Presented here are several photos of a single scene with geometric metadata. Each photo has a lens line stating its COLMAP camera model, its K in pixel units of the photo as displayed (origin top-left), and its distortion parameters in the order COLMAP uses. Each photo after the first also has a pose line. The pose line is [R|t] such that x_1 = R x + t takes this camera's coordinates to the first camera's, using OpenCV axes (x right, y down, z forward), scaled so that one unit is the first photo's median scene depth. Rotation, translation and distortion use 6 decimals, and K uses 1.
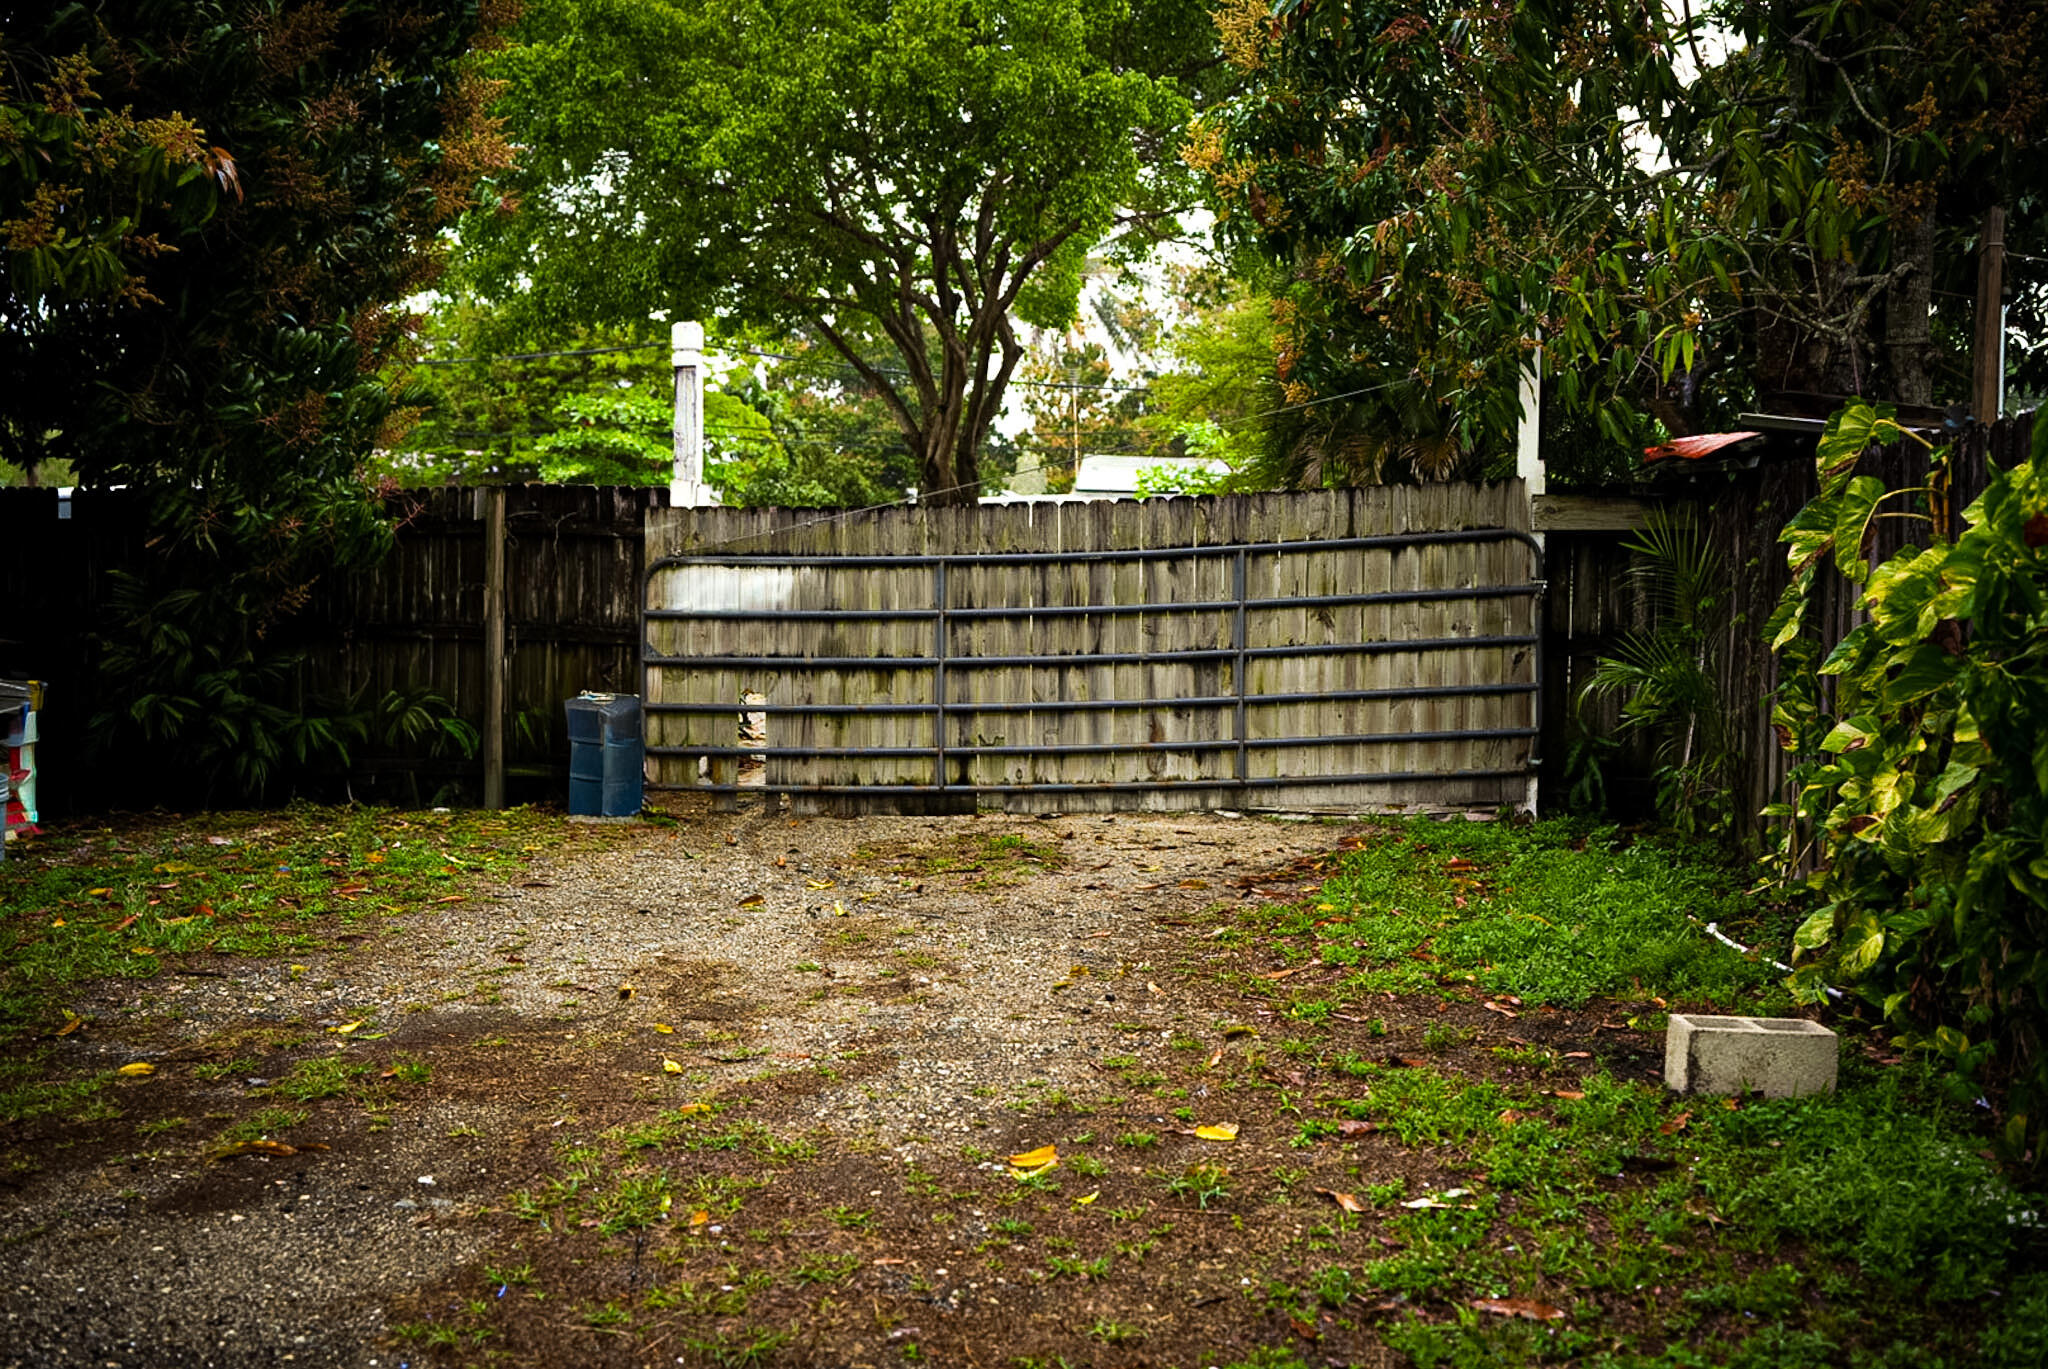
lens RADIAL K [[2052.0, 0, 1018.7], [0, 2052.0, 673.8], [0, 0, 1]] dist [-0.090917, 0.218844]
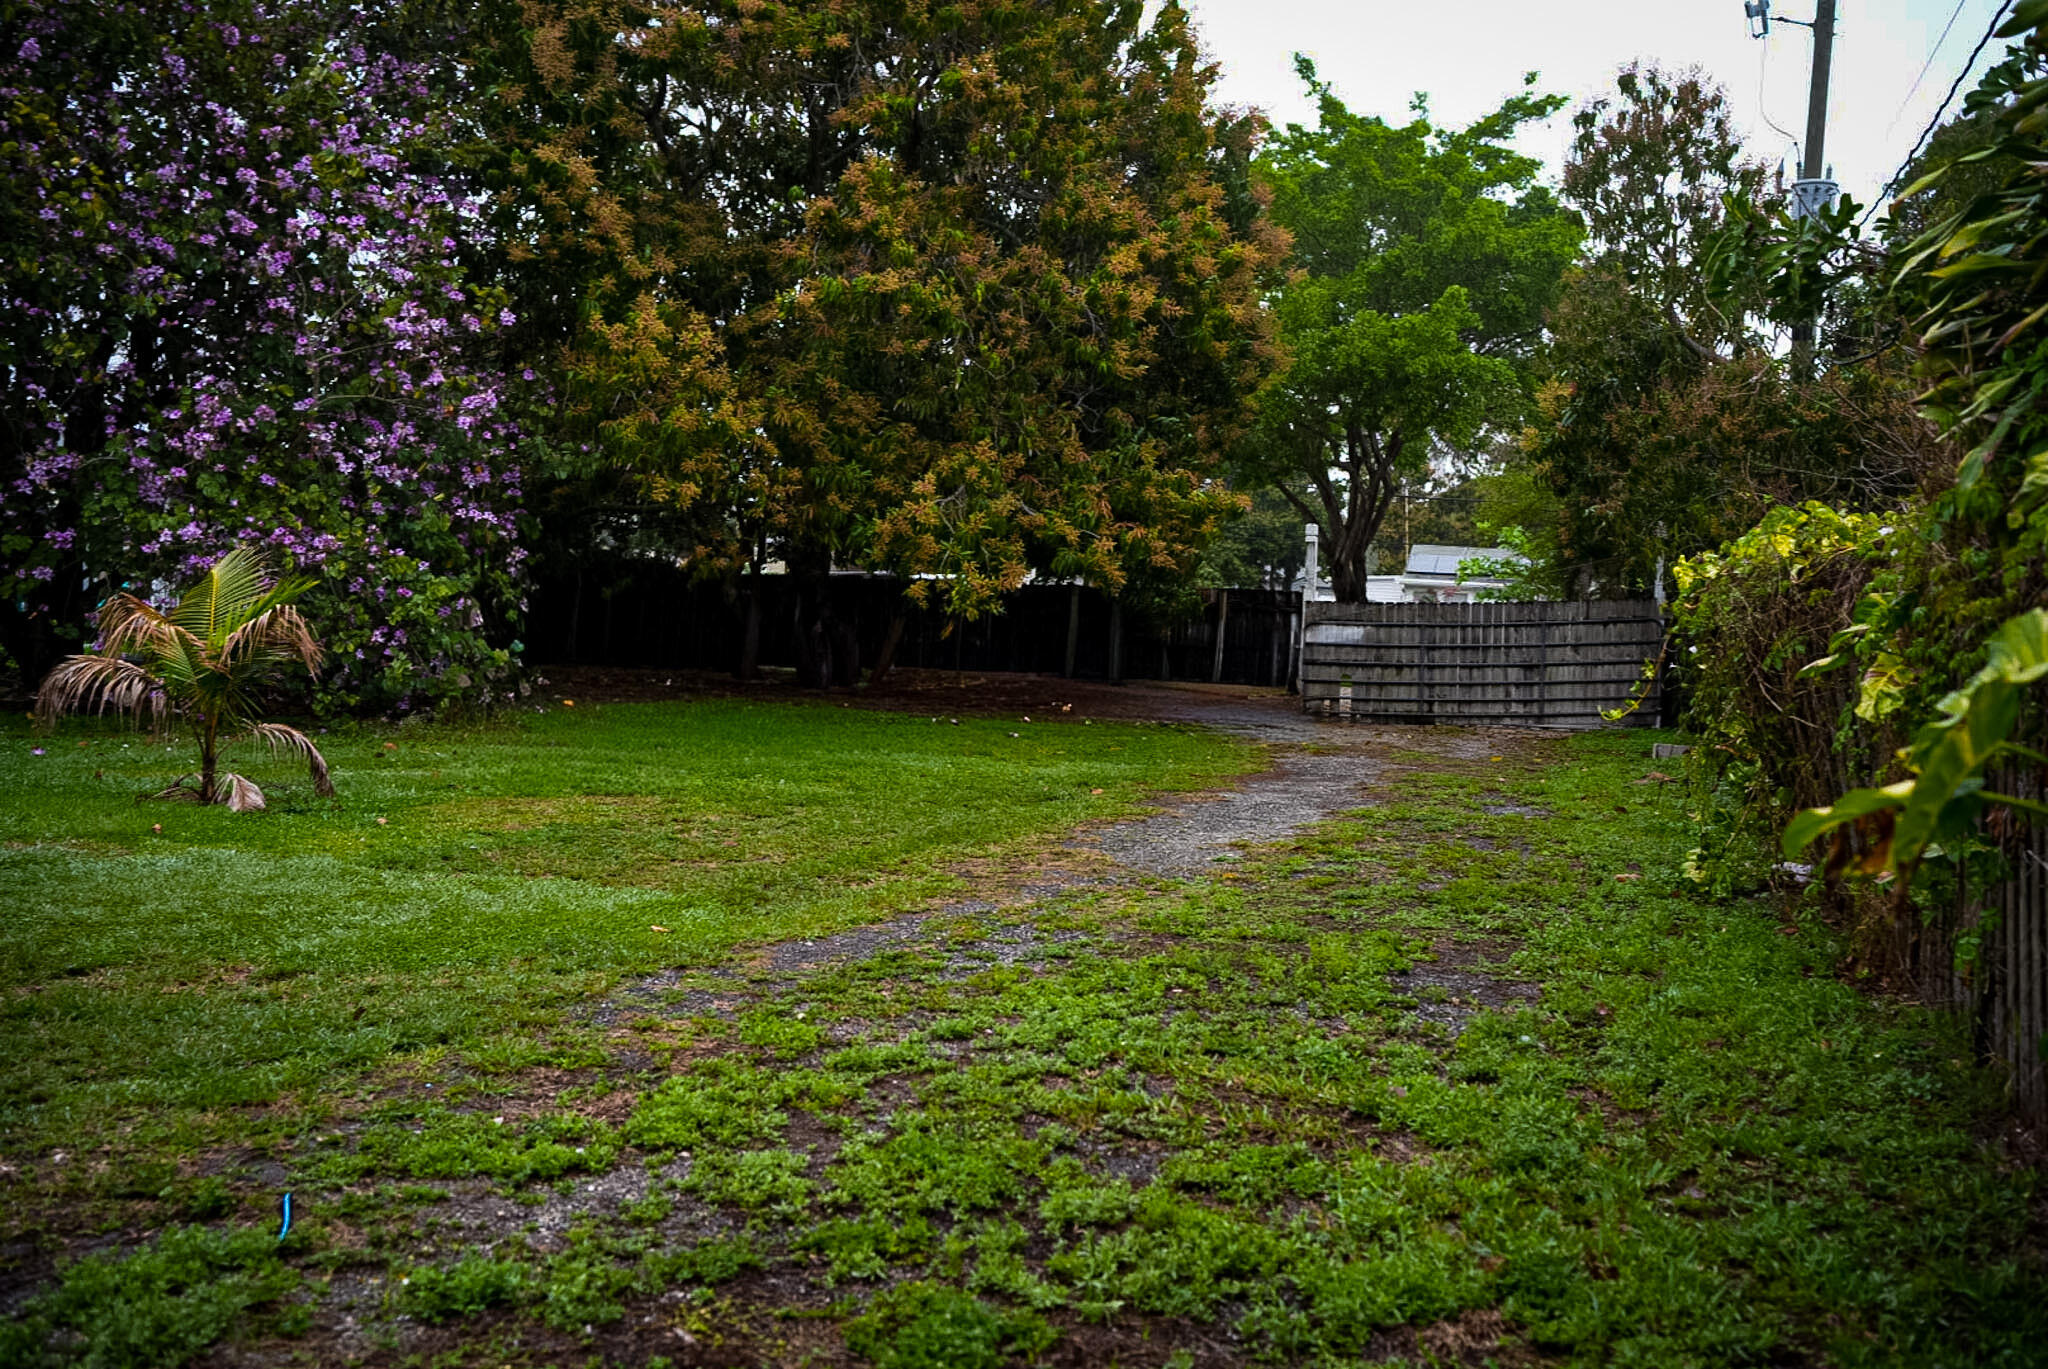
lens RADIAL K [[2052.0, 0, 1018.7], [0, 2052.0, 673.8], [0, 0, 1]] dist [-0.090917, 0.218844]
pose [[0.990199, 0.026115, -0.137201, -0.185945], [-0.030270, 0.999141, -0.028286, 0.092796], [0.136344, 0.032162, 0.990139, -1.585452]]
